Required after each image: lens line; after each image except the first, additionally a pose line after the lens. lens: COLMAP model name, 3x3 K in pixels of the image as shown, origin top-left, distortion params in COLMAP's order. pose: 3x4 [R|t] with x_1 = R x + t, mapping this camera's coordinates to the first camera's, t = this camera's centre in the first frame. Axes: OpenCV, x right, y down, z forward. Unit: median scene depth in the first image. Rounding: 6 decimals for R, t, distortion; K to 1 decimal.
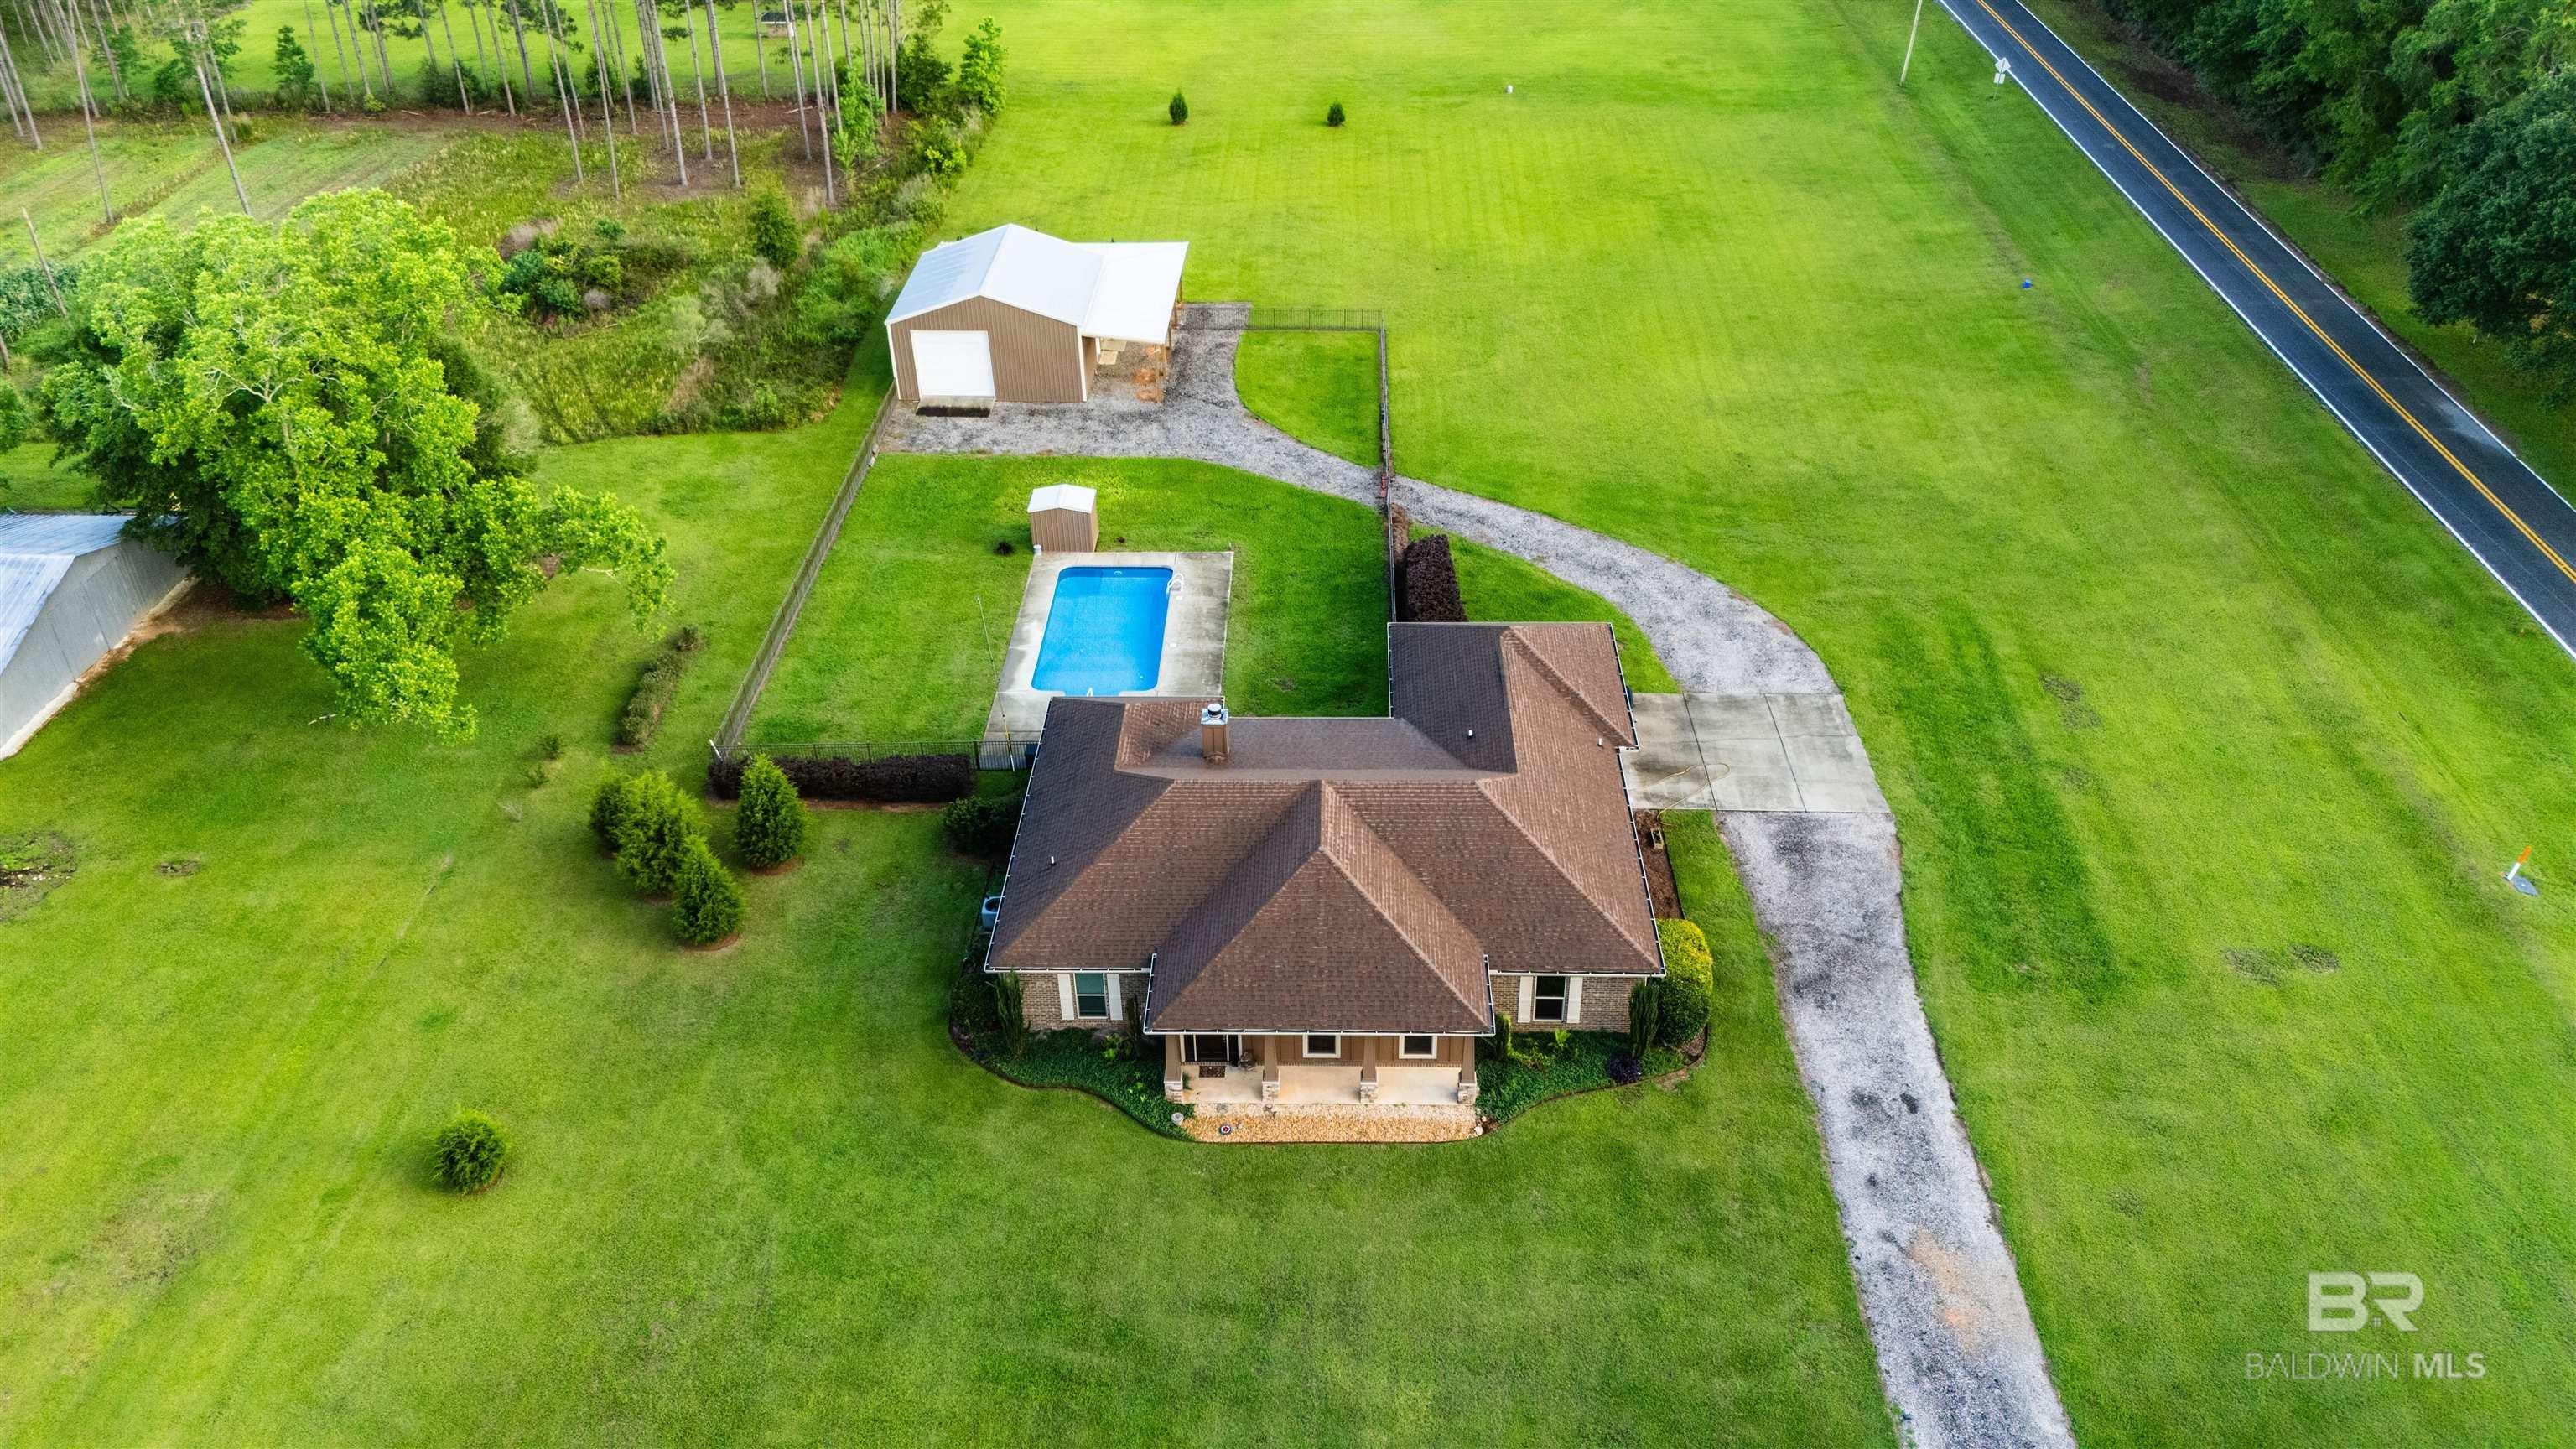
lens RADIAL K [[1892.0, 0, 1292.5], [0, 1892.0, 728.8], [0, 0, 1]] dist [0.070280, -0.059876]
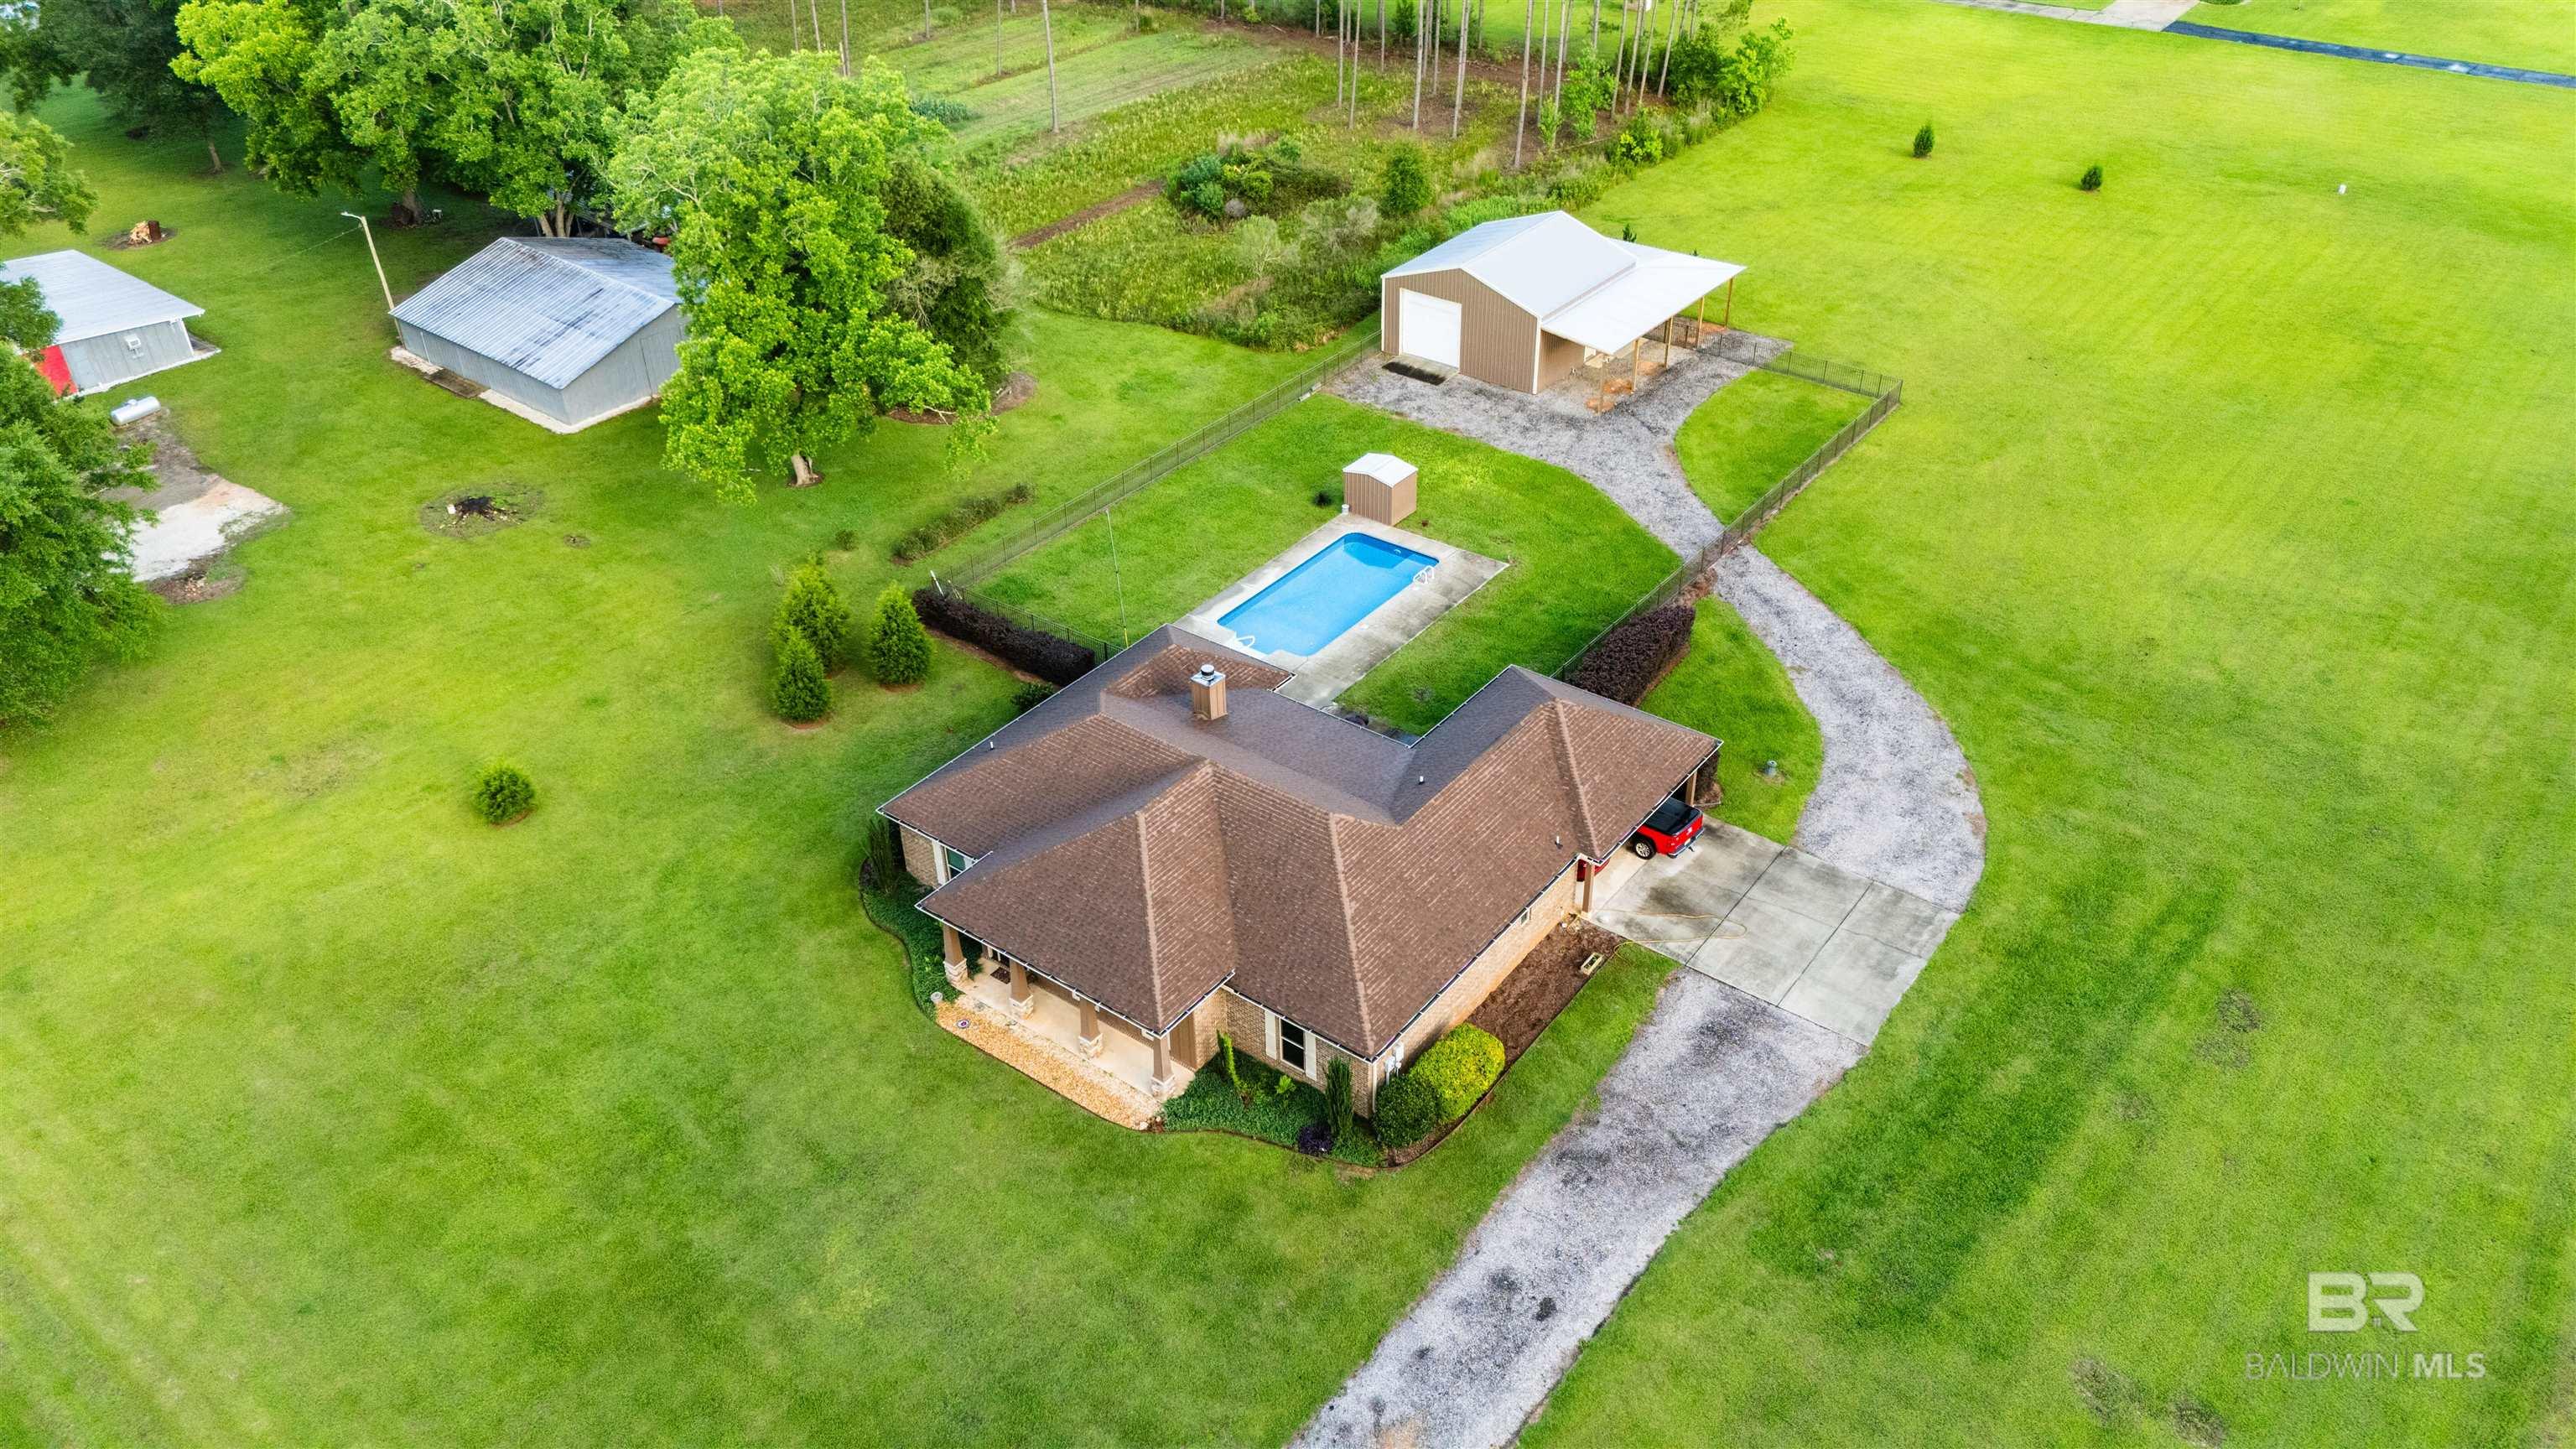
lens RADIAL K [[1892.0, 0, 1292.5], [0, 1892.0, 728.8], [0, 0, 1]] dist [0.070280, -0.059876]
pose [[0.811301, 0.329506, -0.482924, 0.396891], [-0.325864, 0.940691, 0.094404, -0.072944], [0.485390, 0.080778, 0.870558, 0.102149]]
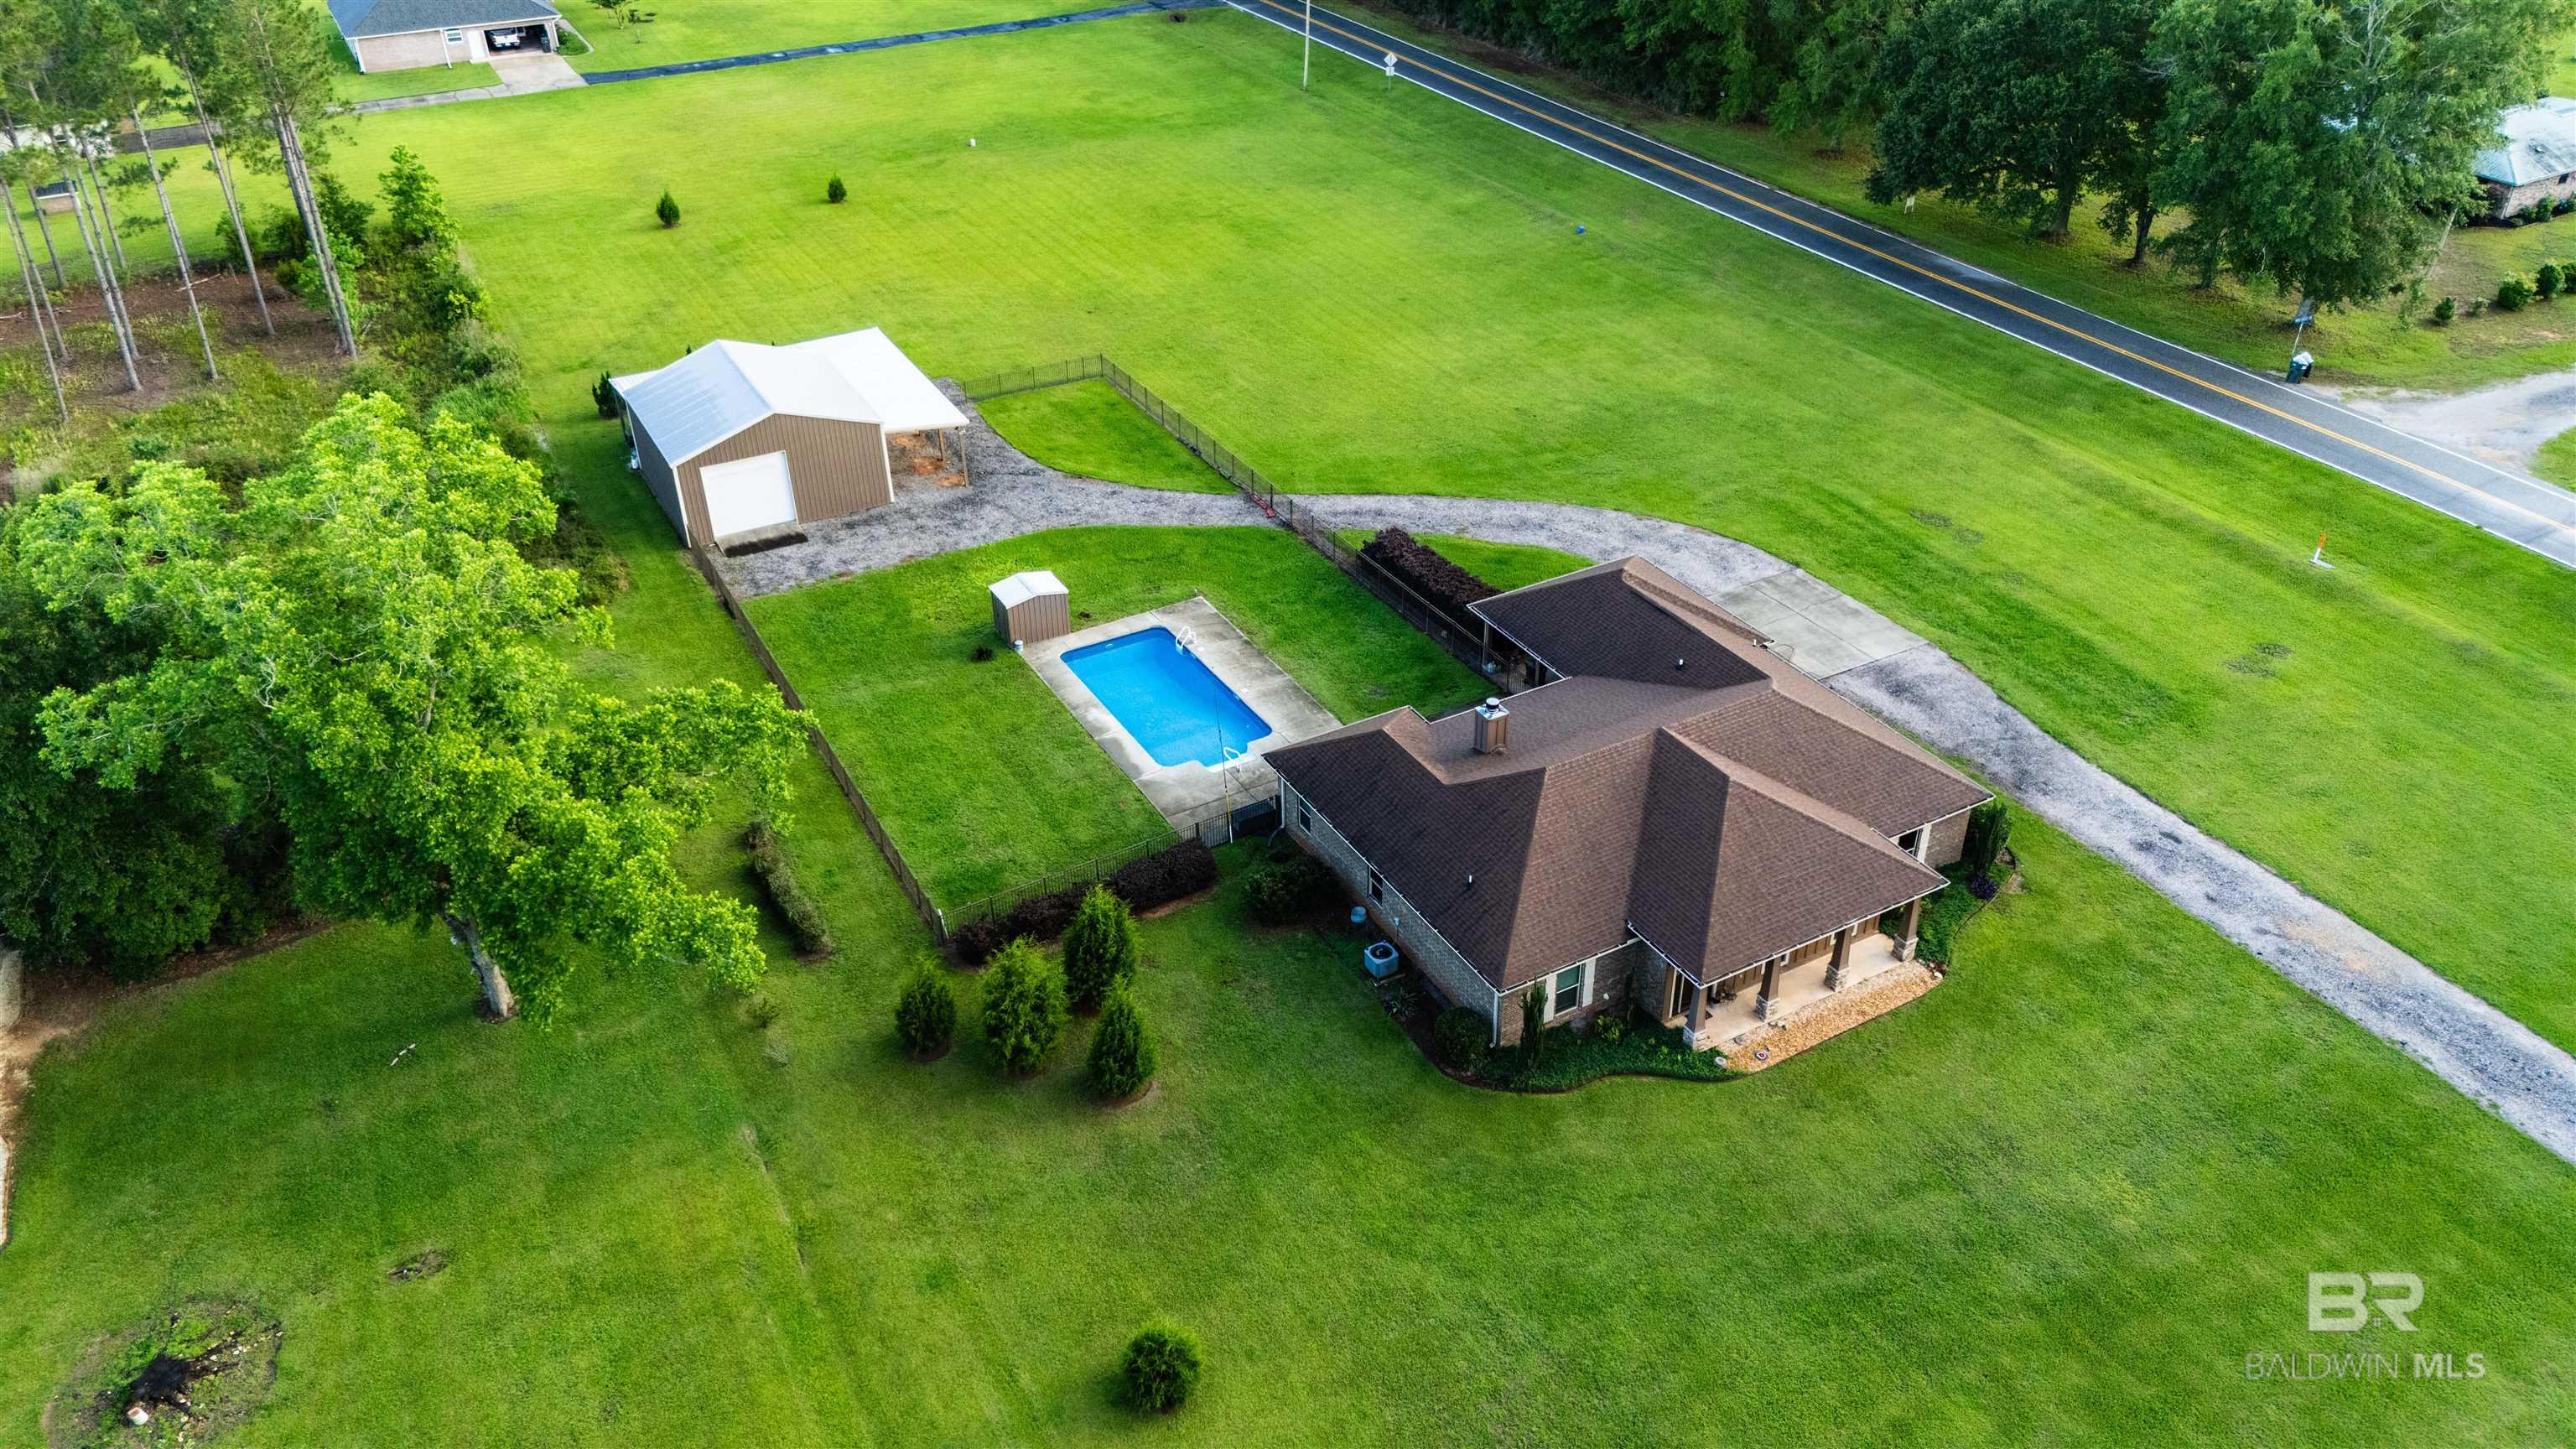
lens RADIAL K [[1892.0, 0, 1292.5], [0, 1892.0, 728.8], [0, 0, 1]] dist [0.070280, -0.059876]
pose [[0.856951, -0.277512, 0.434305, -0.459981], [0.290351, 0.956163, 0.038061, -0.053455], [-0.425829, 0.093485, 0.899961, 0.098987]]
